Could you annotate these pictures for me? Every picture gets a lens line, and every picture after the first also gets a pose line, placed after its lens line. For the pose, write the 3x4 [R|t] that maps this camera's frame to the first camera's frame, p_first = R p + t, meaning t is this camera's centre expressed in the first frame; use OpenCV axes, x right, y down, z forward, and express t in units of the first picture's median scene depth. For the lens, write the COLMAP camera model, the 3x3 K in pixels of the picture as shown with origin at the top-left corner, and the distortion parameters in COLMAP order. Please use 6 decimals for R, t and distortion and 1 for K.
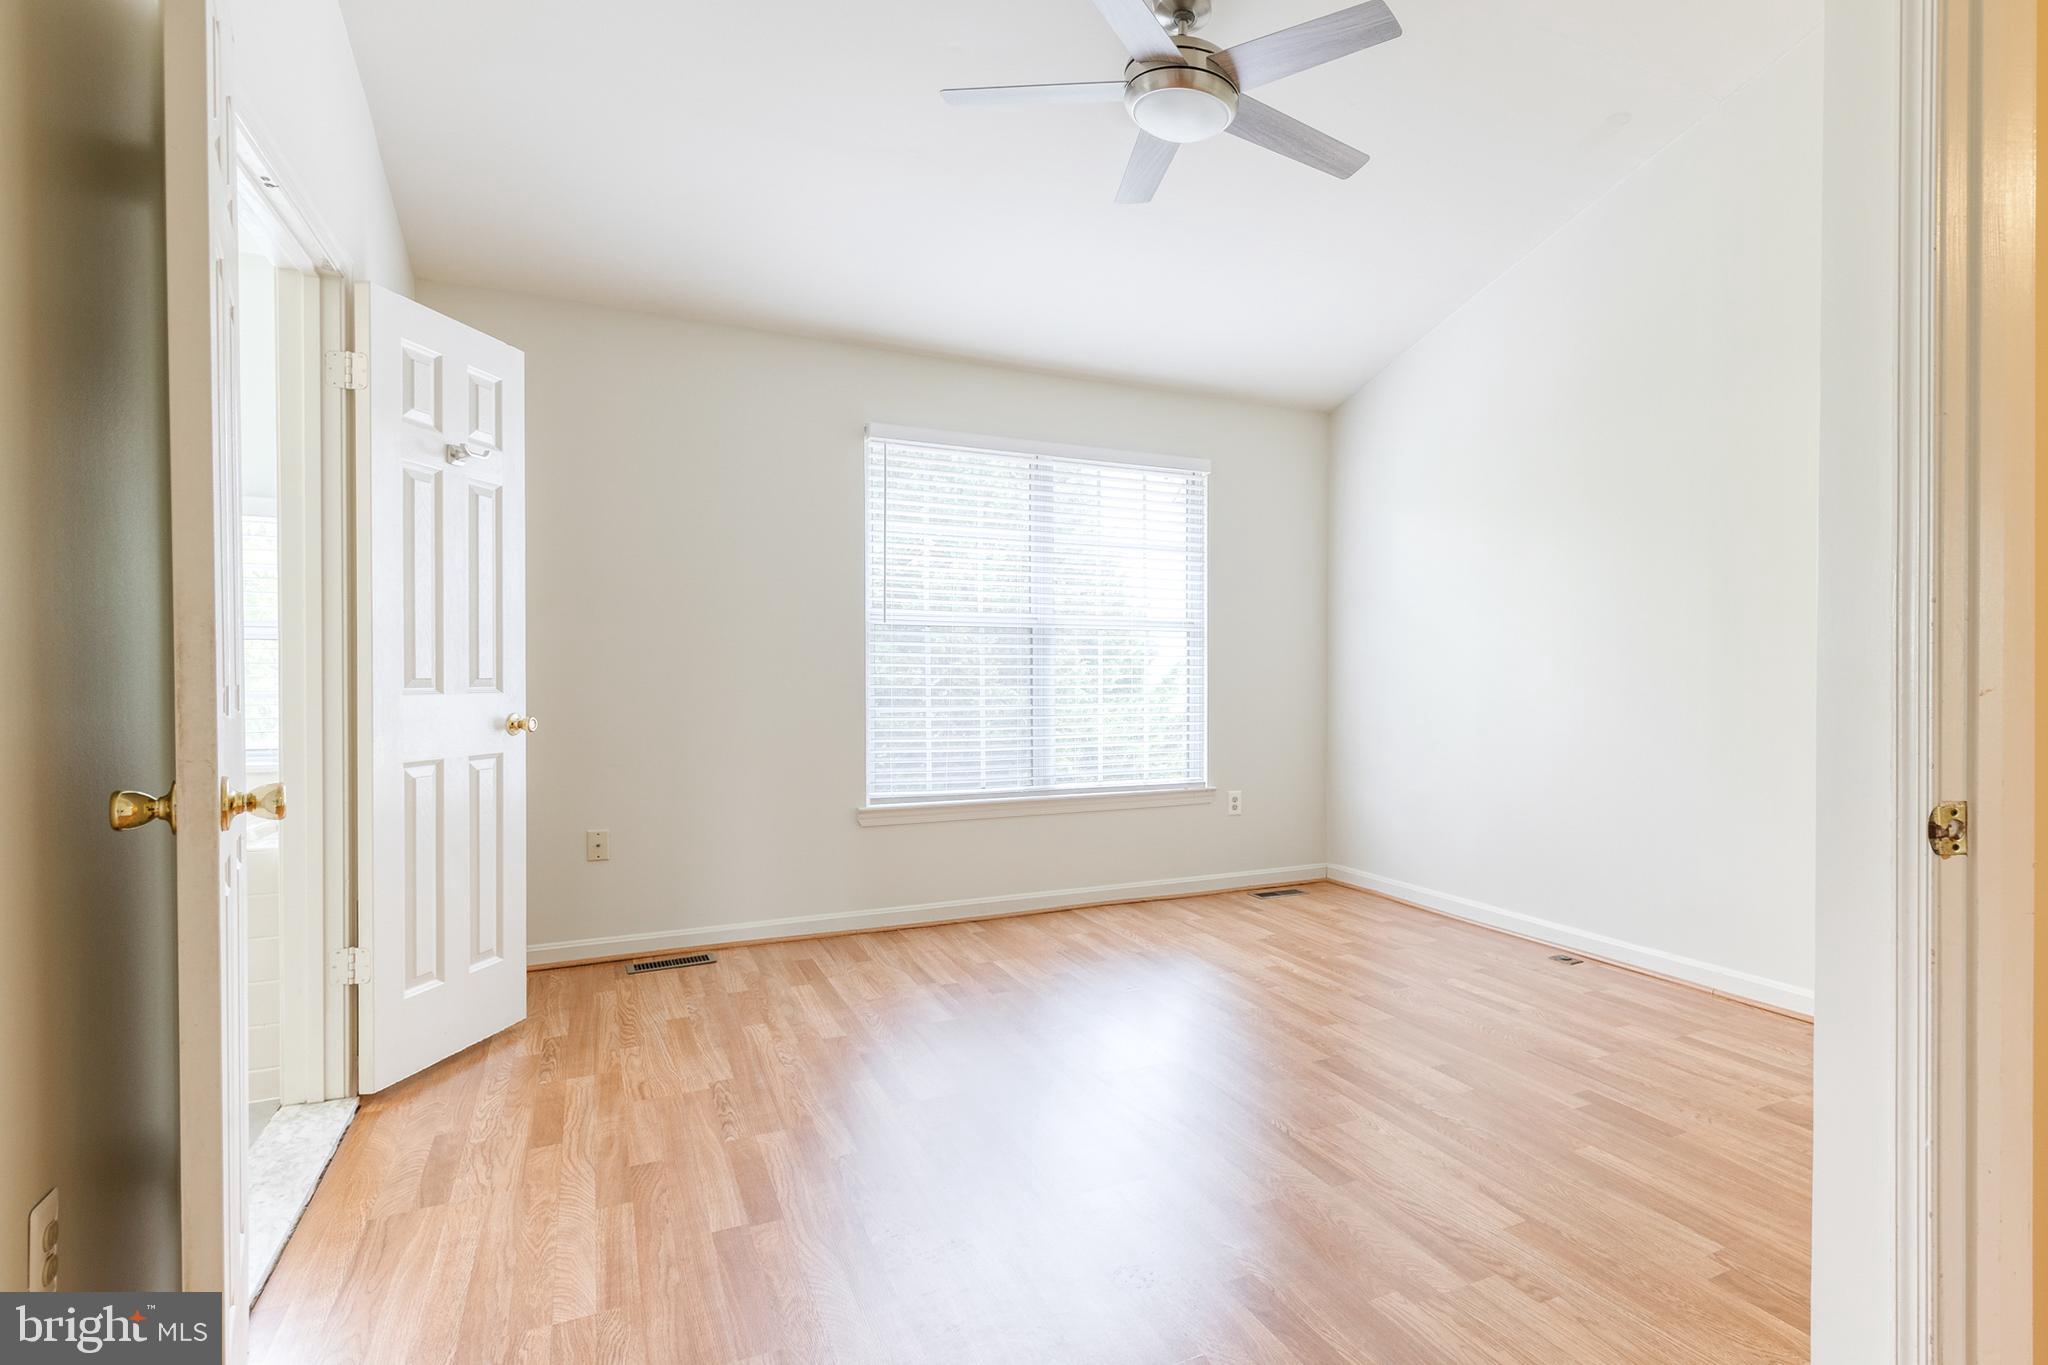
lens RADIAL K [[1083.9, 0, 1253.7], [0, 1083.9, 687.4], [0, 0, 1]] dist [0.006899, -0.003186]
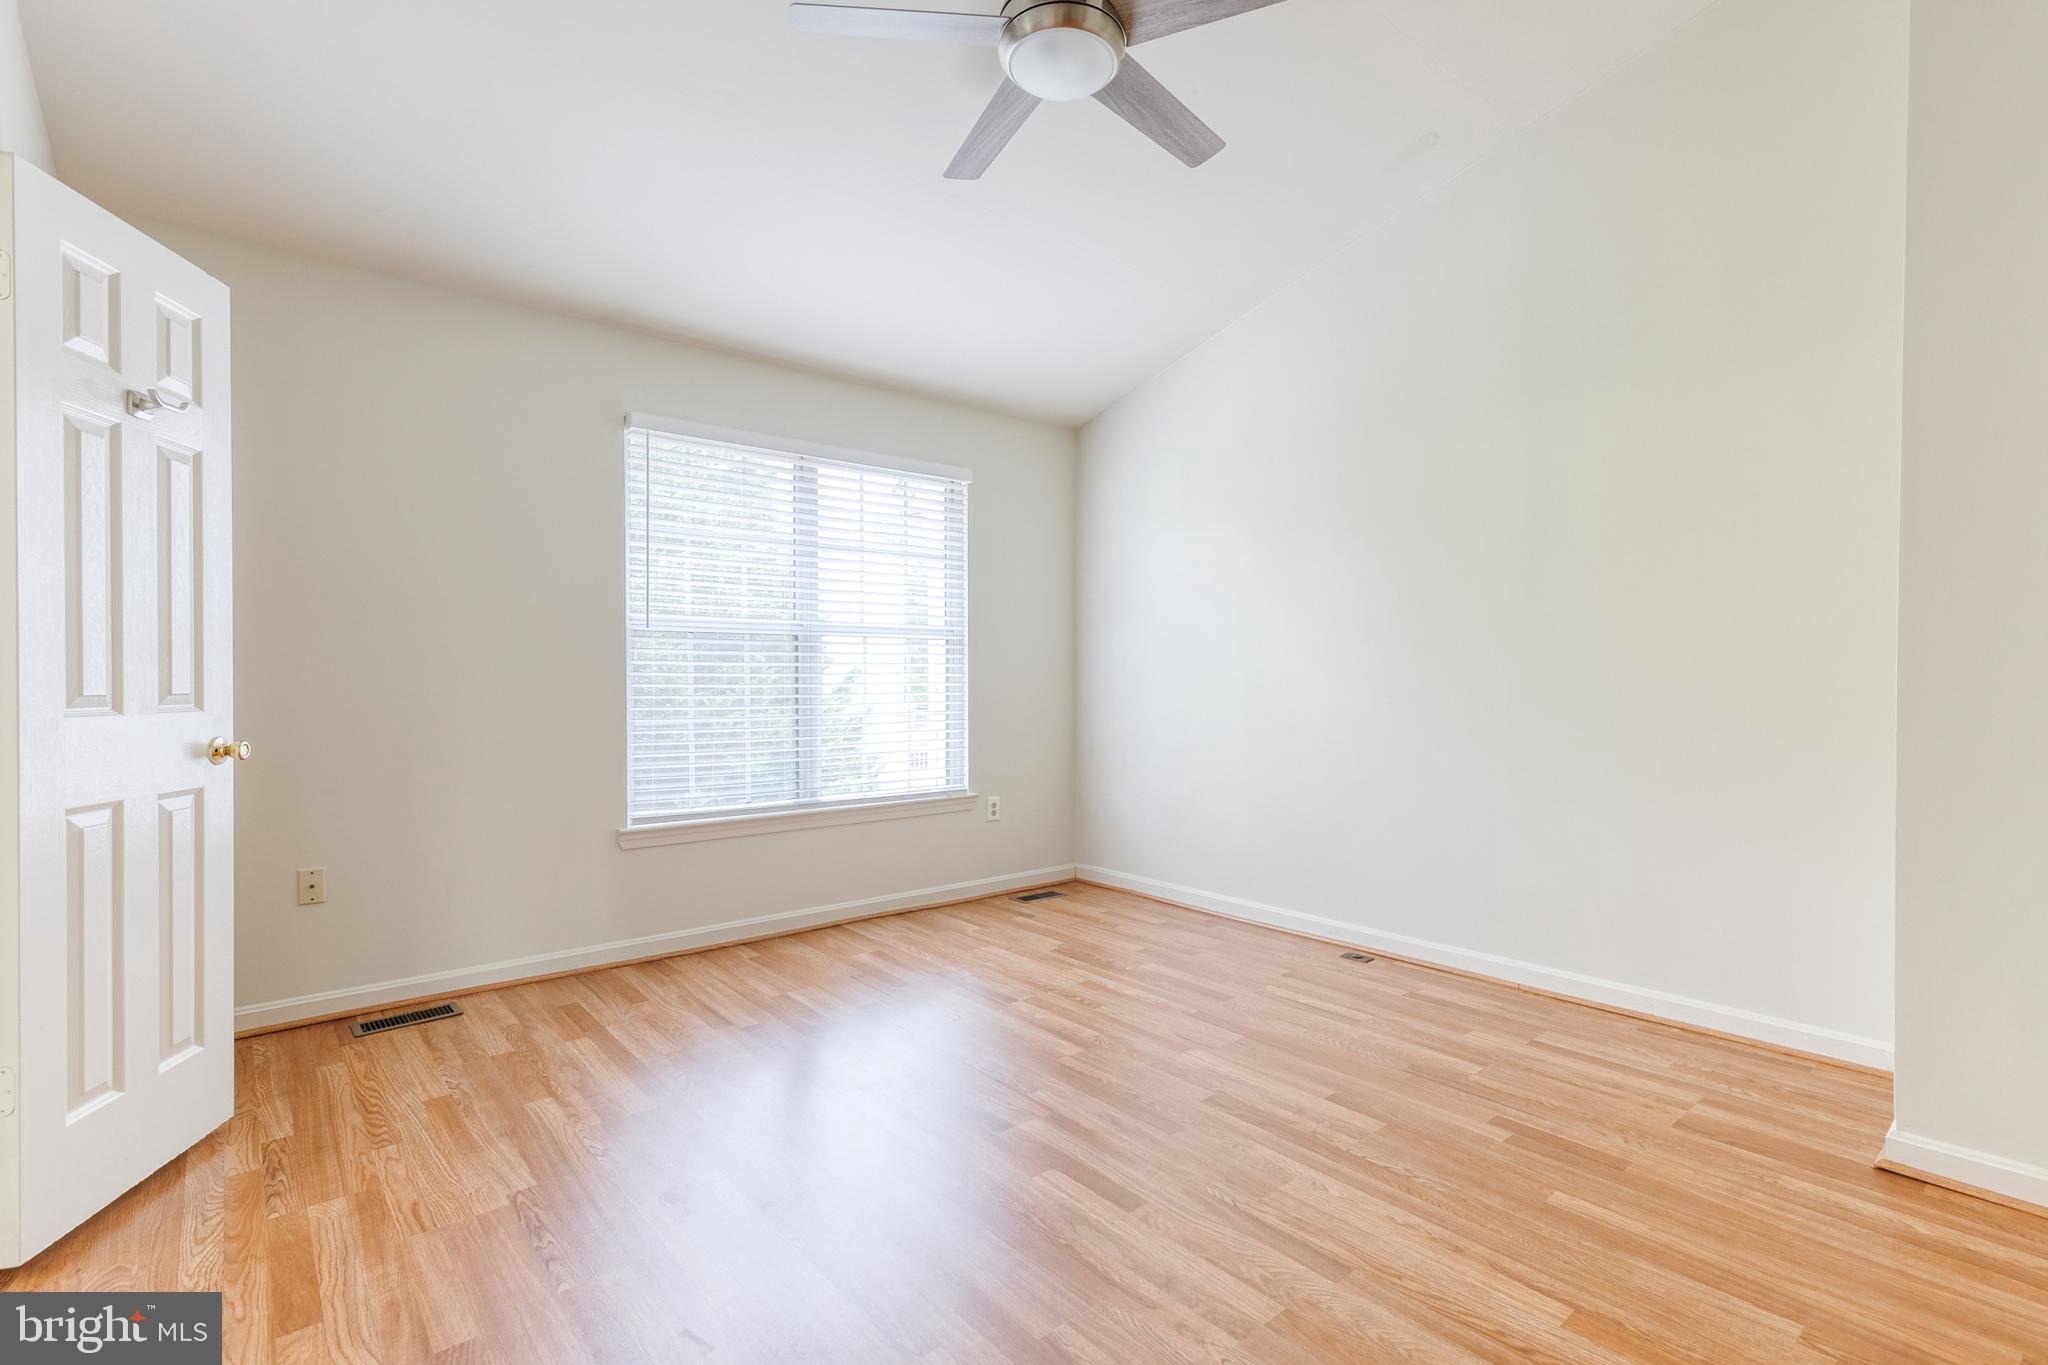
lens RADIAL K [[935.7, 0, 1042.4], [0, 935.7, 685.9], [0, 0, 1]] dist [0.005643, 0.000369]
pose [[0.985996, -0.005180, 0.166688, -0.173655], [0.005940, 0.999974, -0.004062, -0.006363], [-0.166663, 0.004996, 0.986001, 0.190432]]
